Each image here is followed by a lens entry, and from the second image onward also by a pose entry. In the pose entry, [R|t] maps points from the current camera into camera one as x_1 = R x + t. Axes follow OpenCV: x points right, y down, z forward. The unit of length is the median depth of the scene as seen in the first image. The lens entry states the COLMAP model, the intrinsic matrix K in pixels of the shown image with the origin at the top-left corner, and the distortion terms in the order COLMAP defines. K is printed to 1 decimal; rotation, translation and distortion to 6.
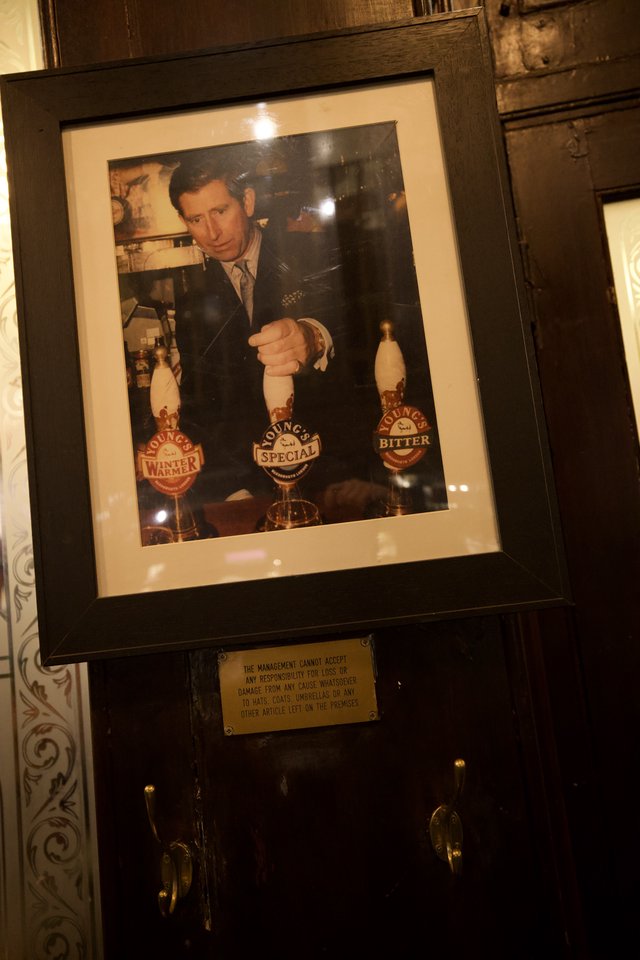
lens RADIAL K [[656.2, 0, 320.8], [0, 656.2, 487.8], [0, 0, 1]] dist [-0.032023, 0.031848]
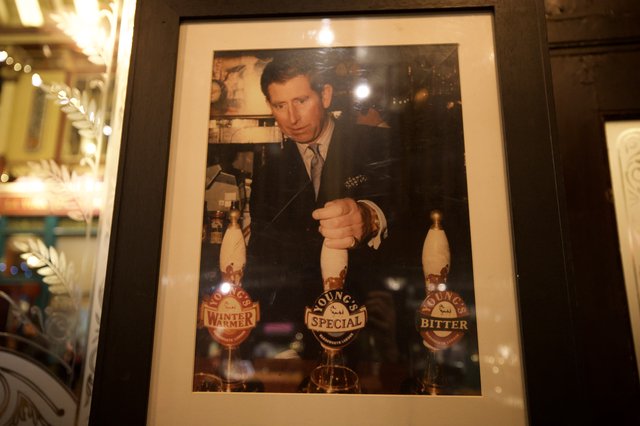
lens RADIAL K [[437.5, 0, 318.5], [0, 437.5, 211.2], [0, 0, 1]] dist [-0.032023, 0.031848]
pose [[0.992479, 0.115099, -0.041690, -0.068761], [-0.119284, 0.985825, -0.117987, -0.140469], [0.027519, 0.122072, 0.992140, 0.247706]]
